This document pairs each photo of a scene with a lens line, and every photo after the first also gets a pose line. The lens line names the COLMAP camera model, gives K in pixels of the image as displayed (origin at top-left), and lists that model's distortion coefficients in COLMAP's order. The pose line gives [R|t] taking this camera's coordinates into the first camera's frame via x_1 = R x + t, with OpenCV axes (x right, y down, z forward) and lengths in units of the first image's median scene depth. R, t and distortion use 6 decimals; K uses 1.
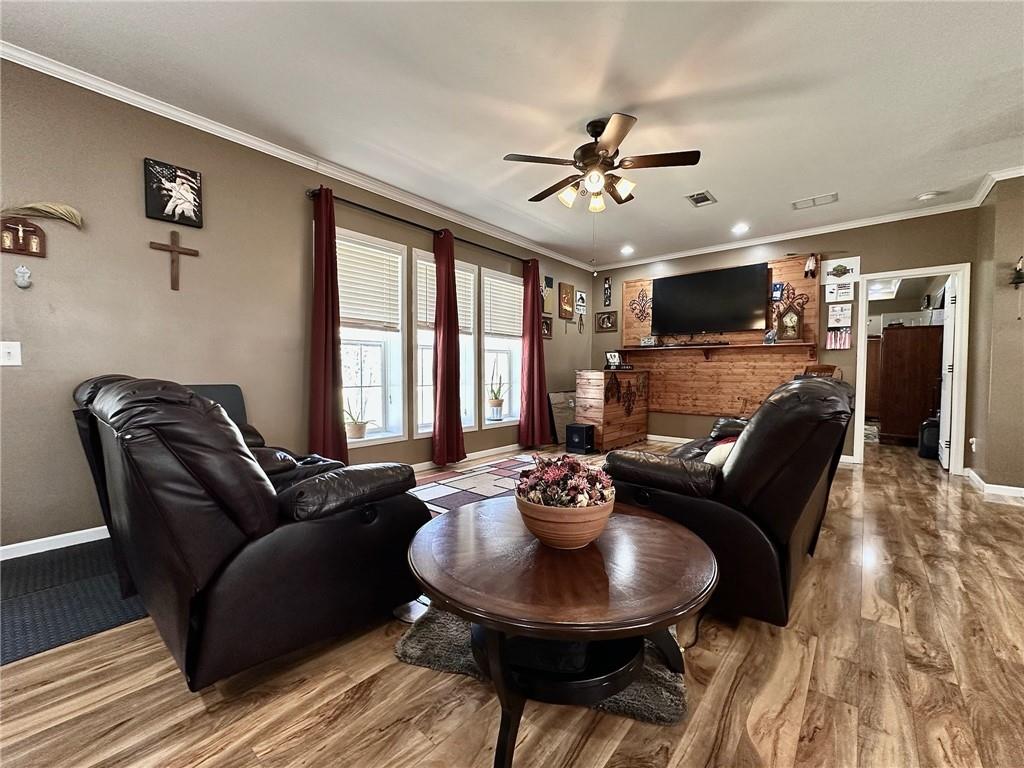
lens RADIAL K [[415.9, 0, 511.1], [0, 415.9, 383.5], [0, 0, 1]] dist [-0.002950, 0.000576]
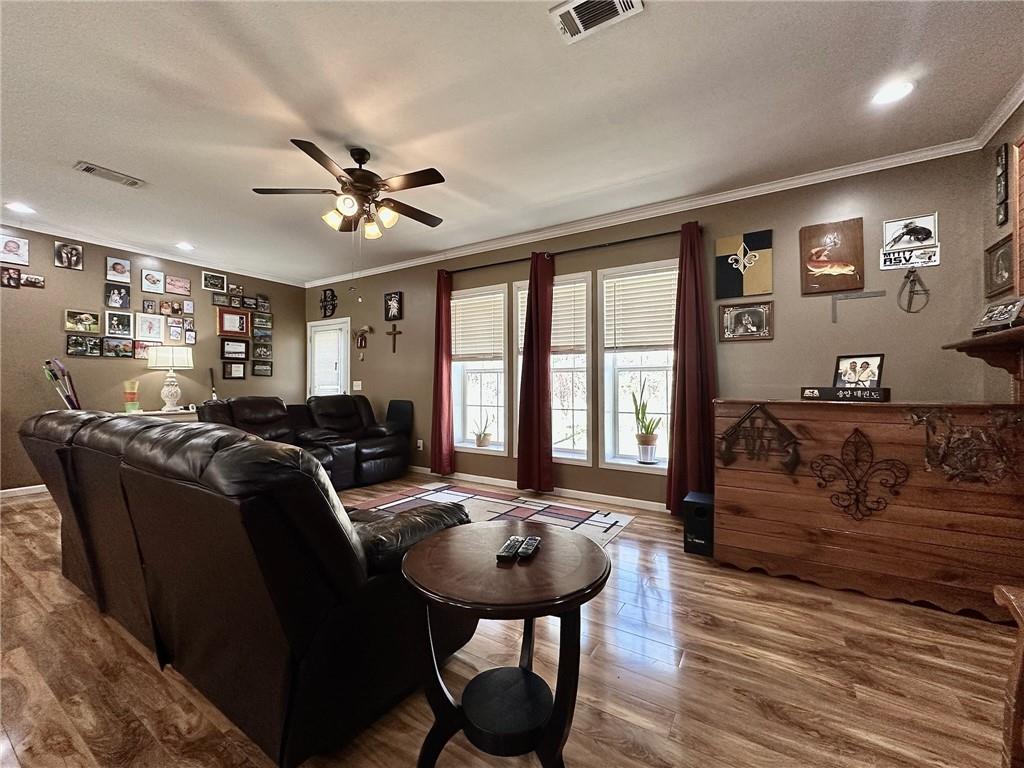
lens RADIAL K [[415.9, 0, 511.1], [0, 415.9, 383.5], [0, 0, 1]] dist [-0.002950, 0.000576]
pose [[0.146114, -0.006209, -0.989248, 0.733704], [-0.032605, 0.999407, -0.011089, -0.040314], [0.988730, 0.033875, 0.145824, 0.728581]]
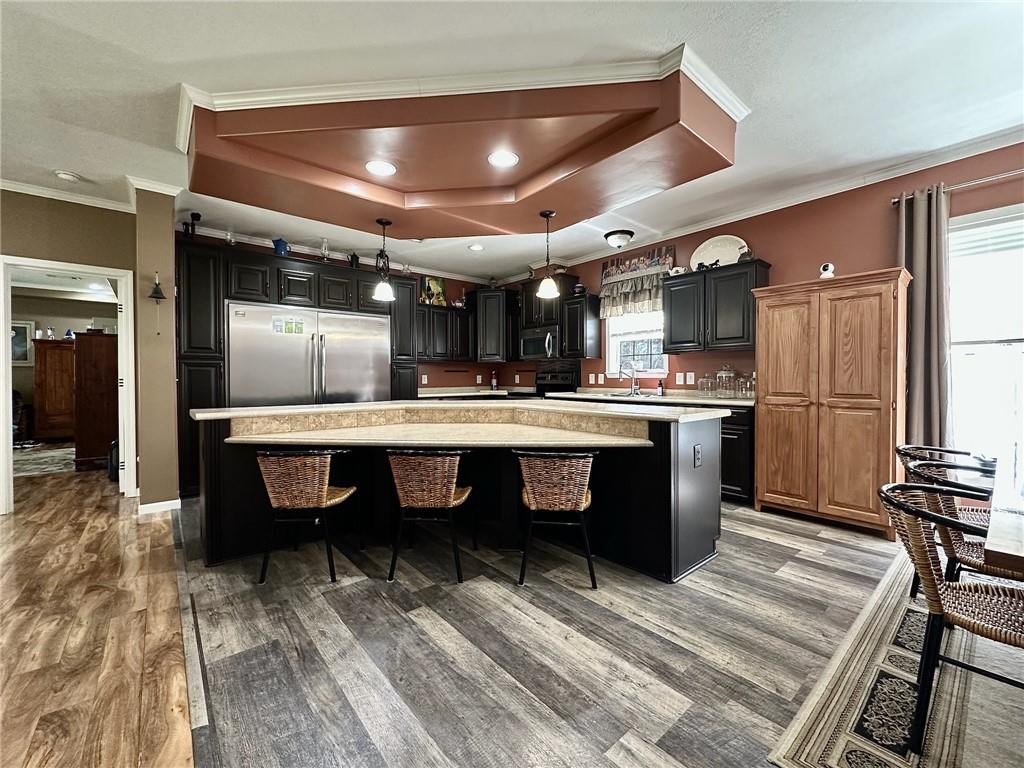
lens RADIAL K [[415.9, 0, 511.1], [0, 415.9, 383.5], [0, 0, 1]] dist [-0.002950, 0.000576]
pose [[0.157856, -0.016488, 0.987324, 0.260834], [0.036862, 0.999262, 0.010794, -0.010927], [-0.986774, 0.034691, 0.158348, 0.005268]]
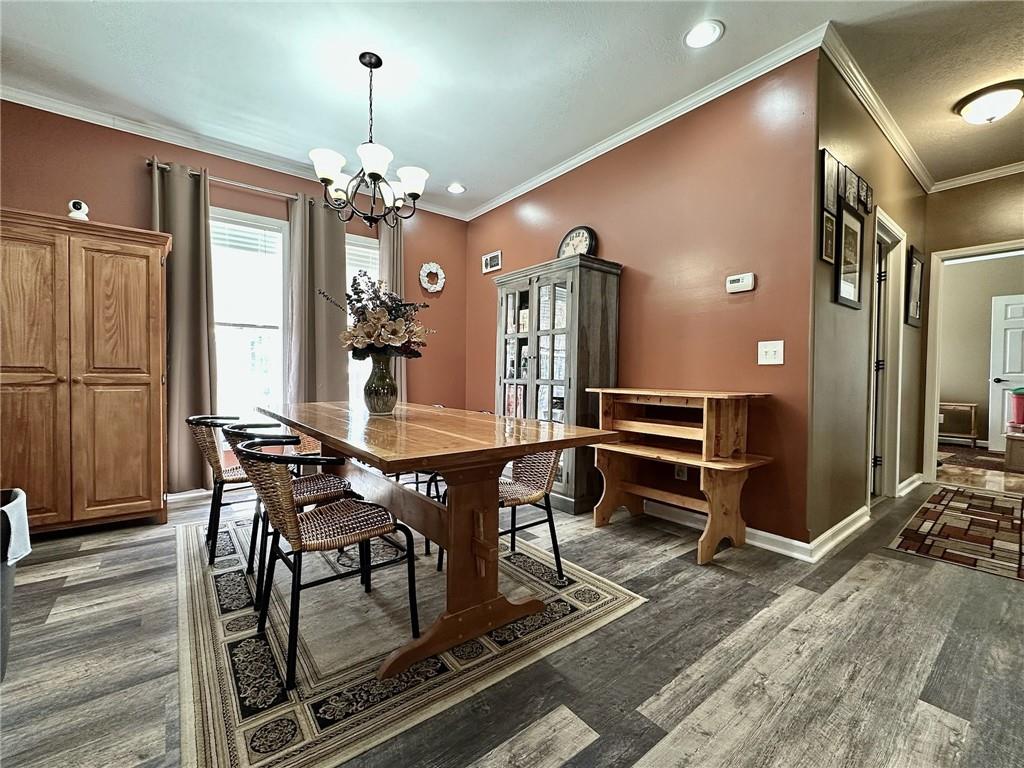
lens RADIAL K [[434.8, 0, 512.0], [0, 434.8, 384.0], [0, 0, 1]] dist [-0.002441, -0.000277]
pose [[-0.981818, -0.018746, 0.188898, 0.358148], [-0.007845, 0.998269, 0.058293, 0.014217], [-0.189664, 0.055751, -0.980265, 0.043439]]
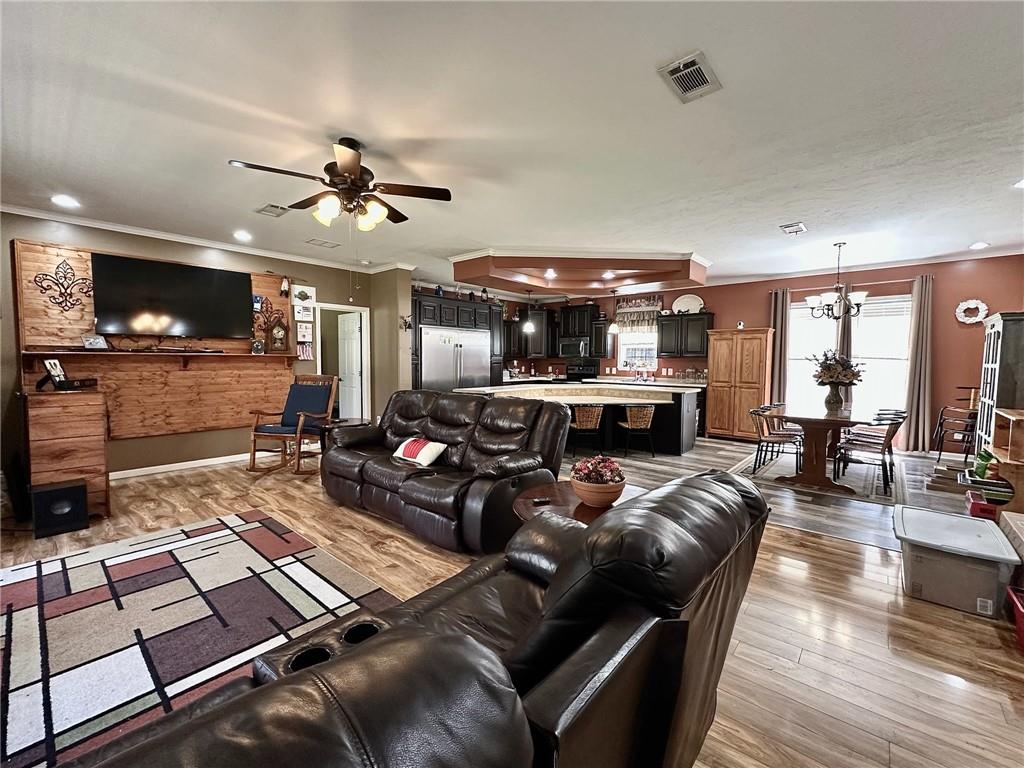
lens RADIAL K [[426.8, 0, 510.3], [0, 426.8, 383.9], [0, 0, 1]] dist [-0.001239, 0.000310]
pose [[0.012429, -0.060831, 0.998071, -0.471303], [0.027502, 0.997791, 0.060472, -0.070319], [-0.999544, 0.026698, 0.014074, 0.373767]]
